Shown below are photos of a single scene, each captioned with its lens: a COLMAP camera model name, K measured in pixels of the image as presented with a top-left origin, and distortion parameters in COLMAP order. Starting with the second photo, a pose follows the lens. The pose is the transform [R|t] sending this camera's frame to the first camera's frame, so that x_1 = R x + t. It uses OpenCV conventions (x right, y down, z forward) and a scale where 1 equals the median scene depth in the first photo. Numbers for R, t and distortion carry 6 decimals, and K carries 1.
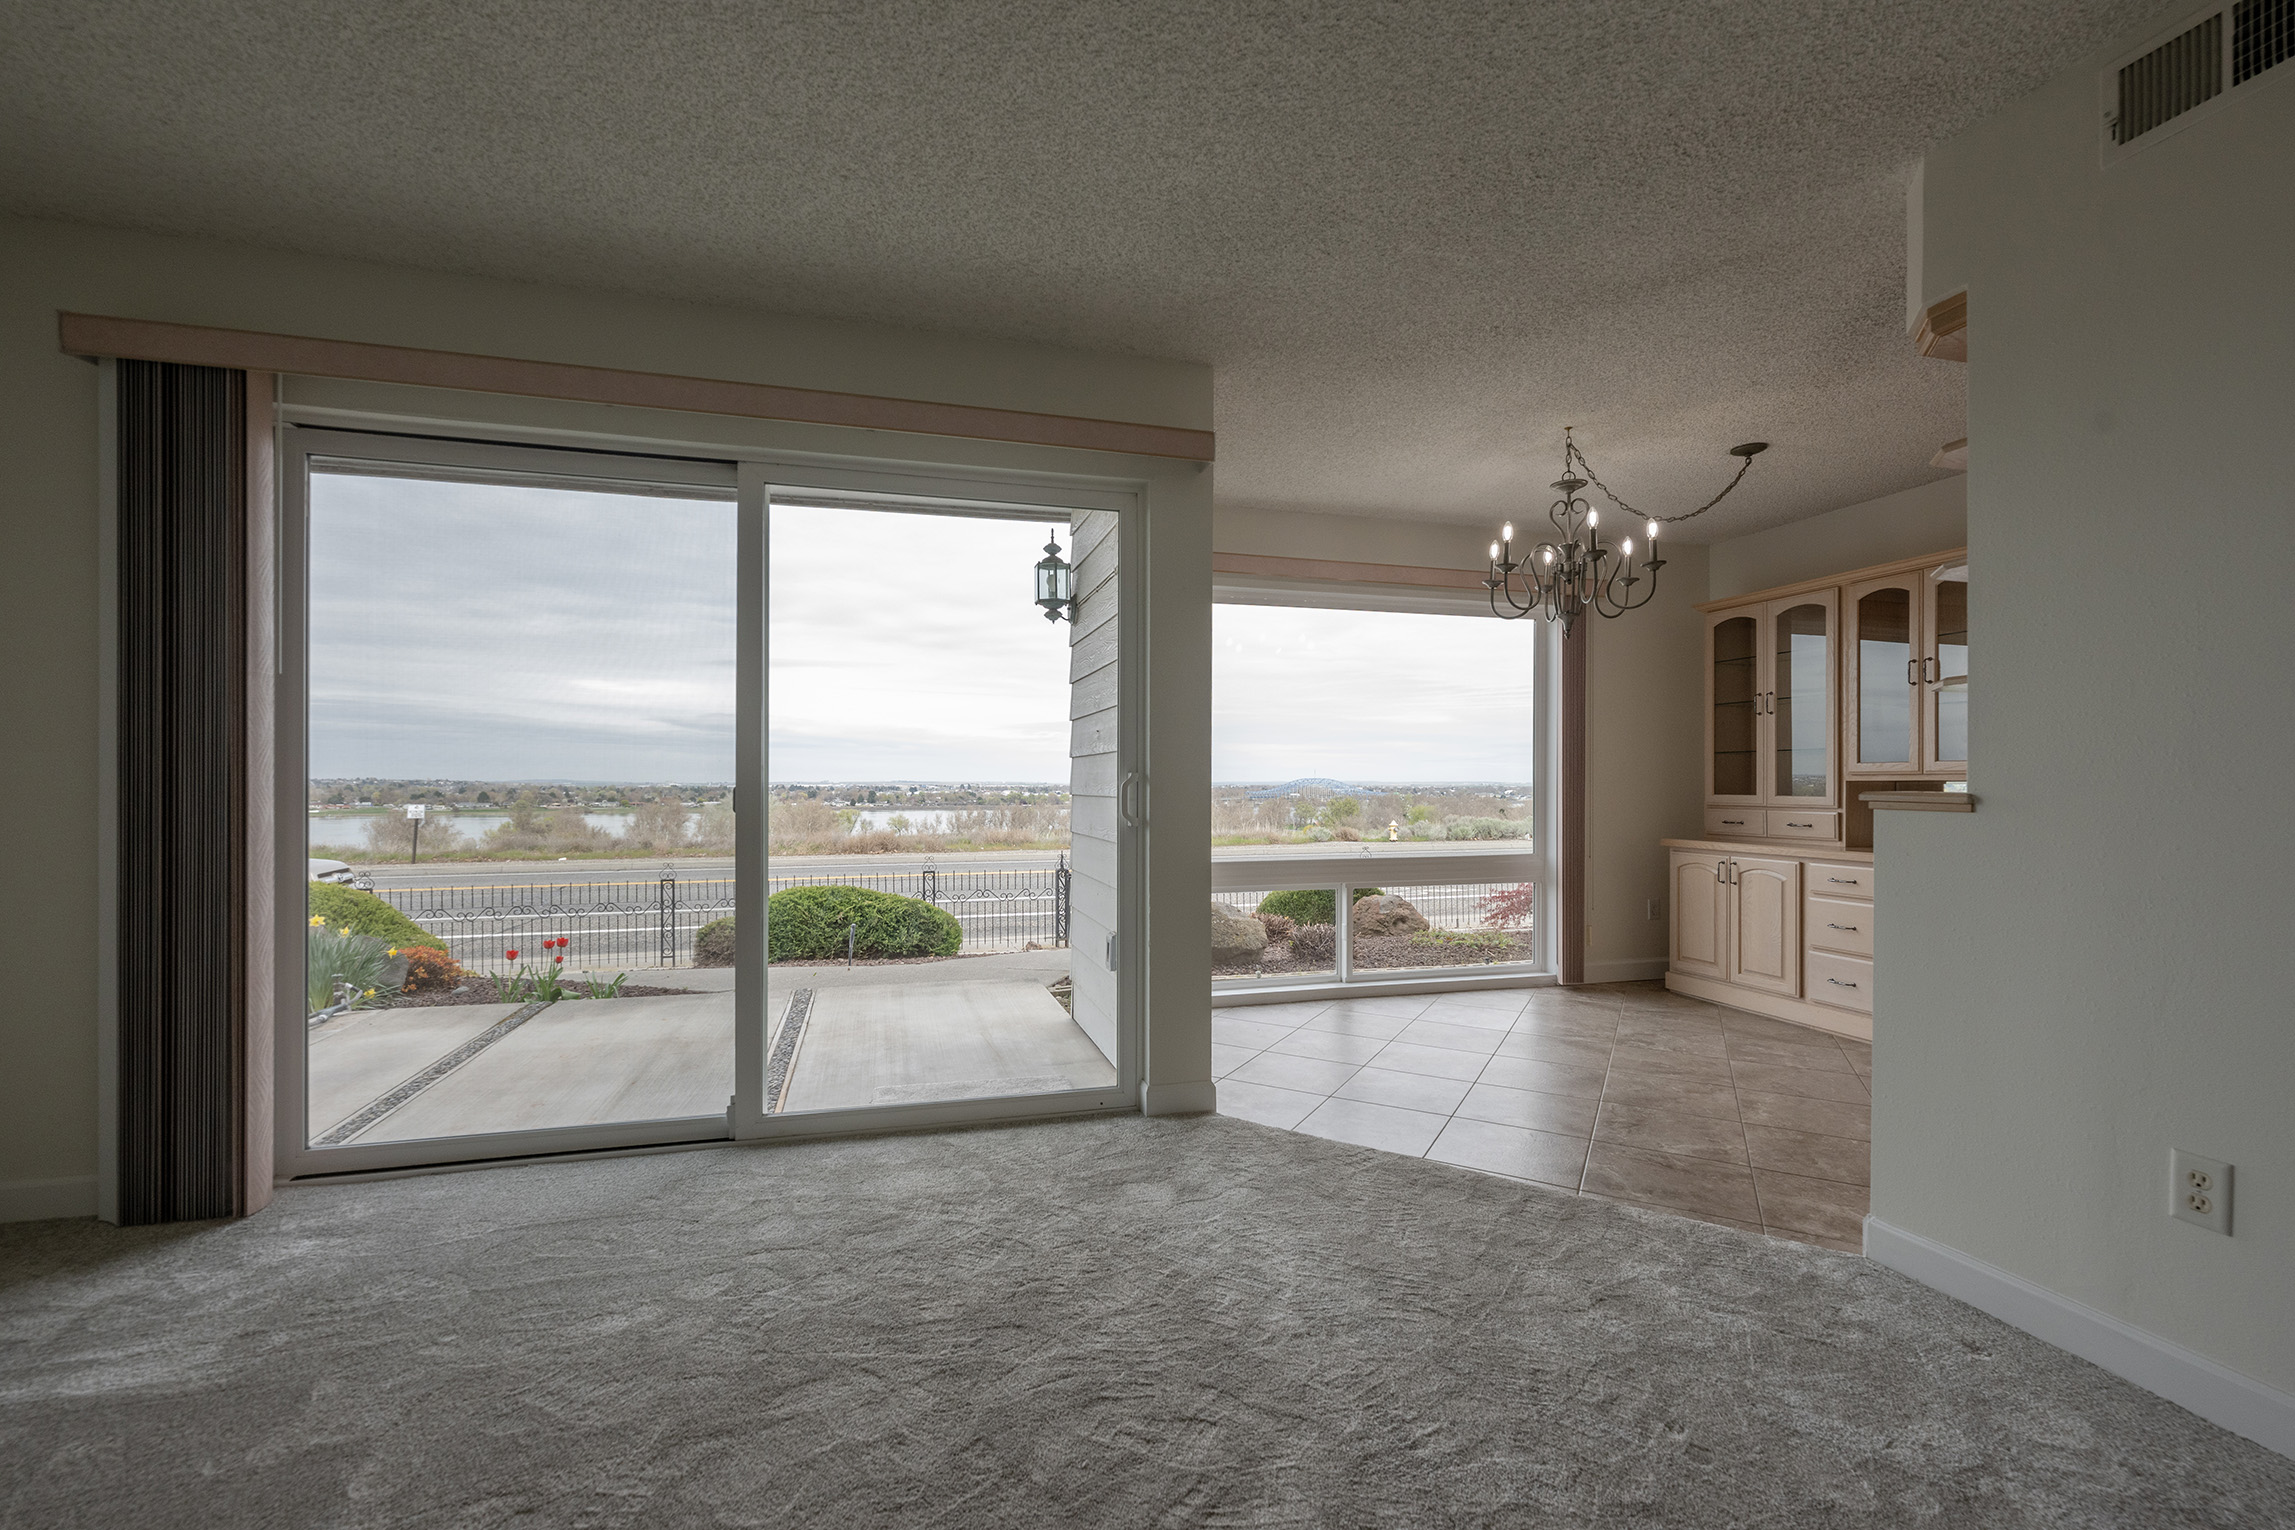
lens RADIAL K [[942.8, 0, 1147.5], [0, 942.8, 765.0], [0, 0, 1]] dist [-0.000162, 0.000025]
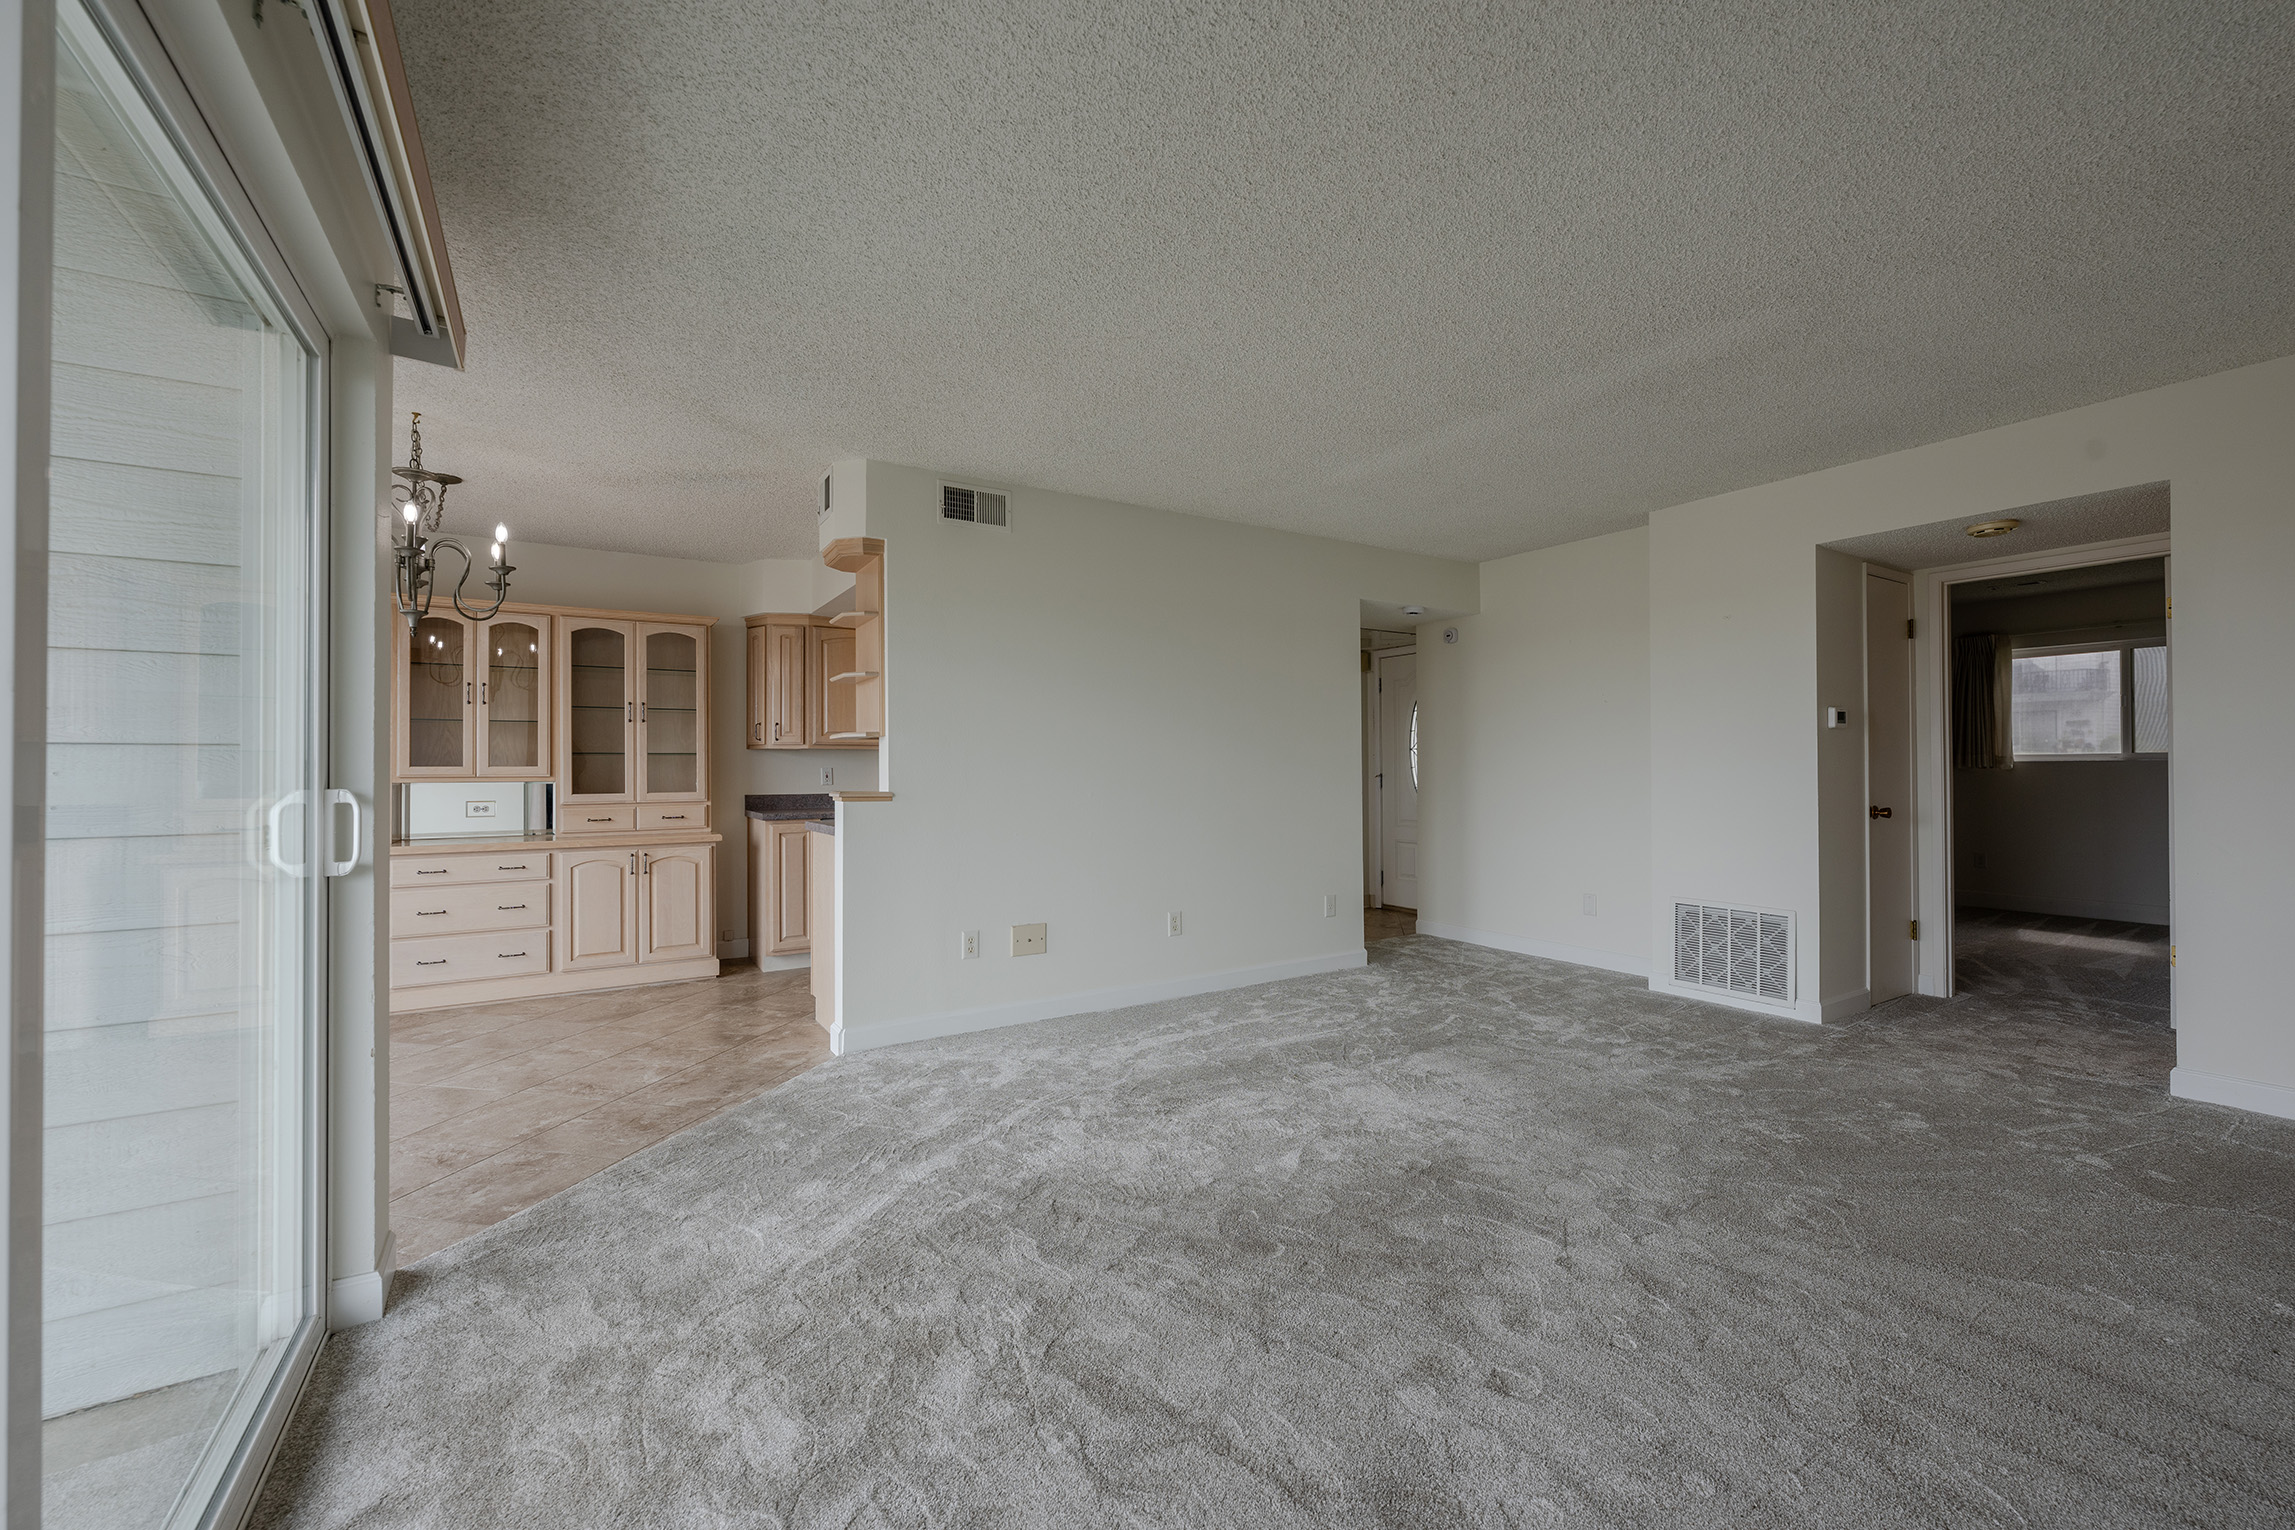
lens RADIAL K [[897.3, 0, 1147.5], [0, 897.3, 765.0], [0, 0, 1]] dist [0.000588, 0.000012]
pose [[-0.281038, 0.006102, 0.959677, -0.574065], [-0.016469, 0.999802, -0.011180, -0.008300], [-0.959555, -0.018947, -0.280881, 0.517242]]
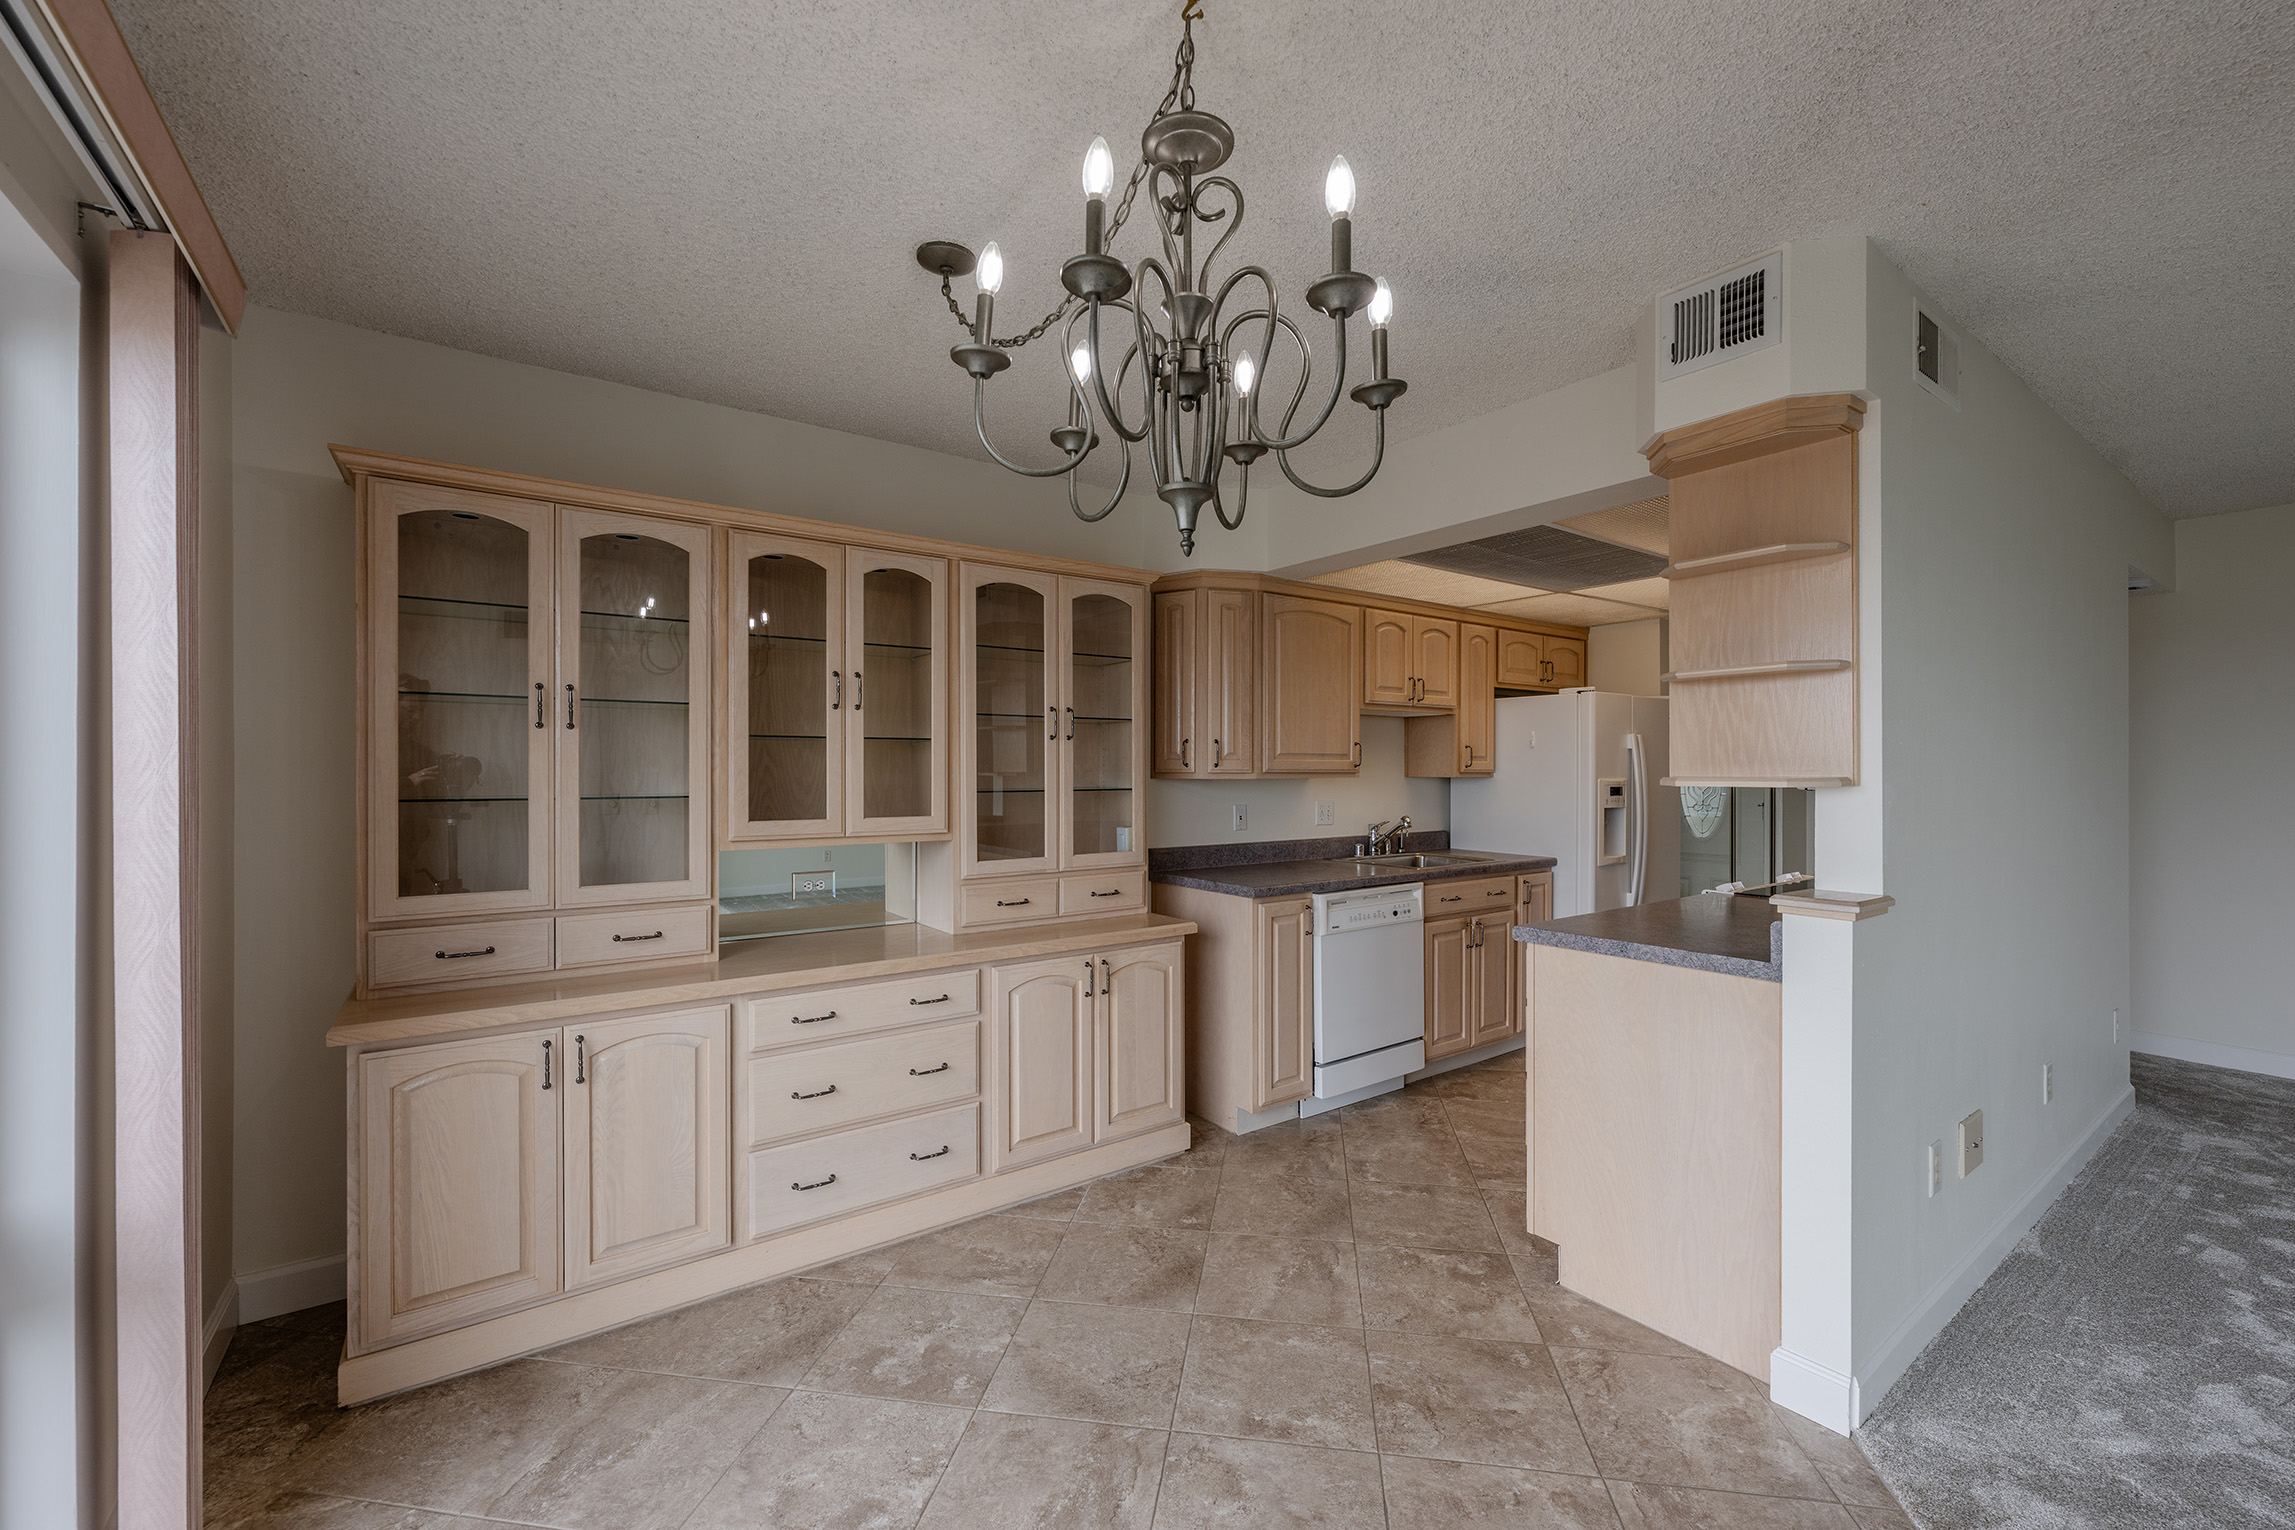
lens RADIAL K [[923.8, 0, 1170.9], [0, 923.8, 773.4], [0, 0, 1]] dist [-0.001050, -0.000013]
pose [[-0.344282, -0.004988, 0.938853, 0.094814], [-0.021675, 0.999762, -0.002636, -0.043686], [-0.938616, -0.021257, -0.344308, 1.063546]]
